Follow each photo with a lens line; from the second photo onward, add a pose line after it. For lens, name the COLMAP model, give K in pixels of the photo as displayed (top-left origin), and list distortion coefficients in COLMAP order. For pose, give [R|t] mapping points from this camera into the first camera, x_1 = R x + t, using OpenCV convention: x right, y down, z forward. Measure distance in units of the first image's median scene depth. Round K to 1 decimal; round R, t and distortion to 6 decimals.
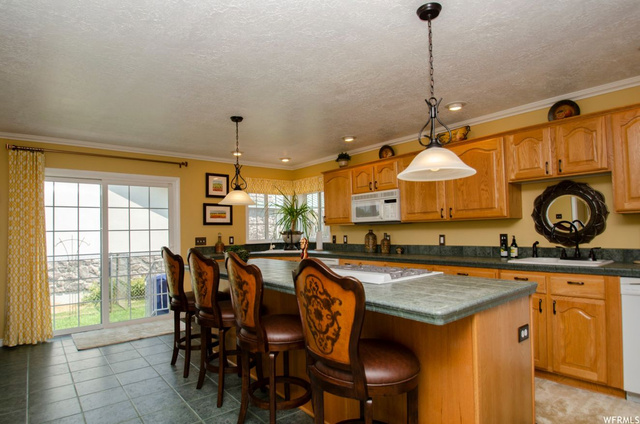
lens RADIAL K [[362.2, 0, 320.1], [0, 362.2, 214.3], [0, 0, 1]] dist [-0.017749, -0.007327]
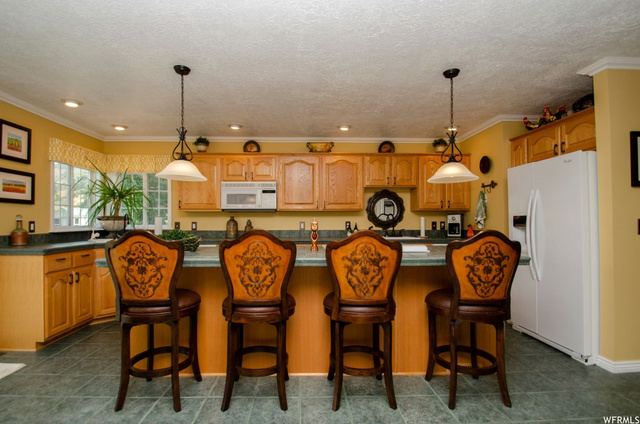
lens RADIAL K [[309.9, 0, 317.9], [0, 309.9, 216.3], [0, 0, 1]] dist [-0.008783, -0.003724]
pose [[0.599938, 0.031078, 0.799442, -0.492820], [-0.047904, 0.998848, -0.002880, 0.036897], [-0.798611, -0.036569, 0.600736, 0.290615]]
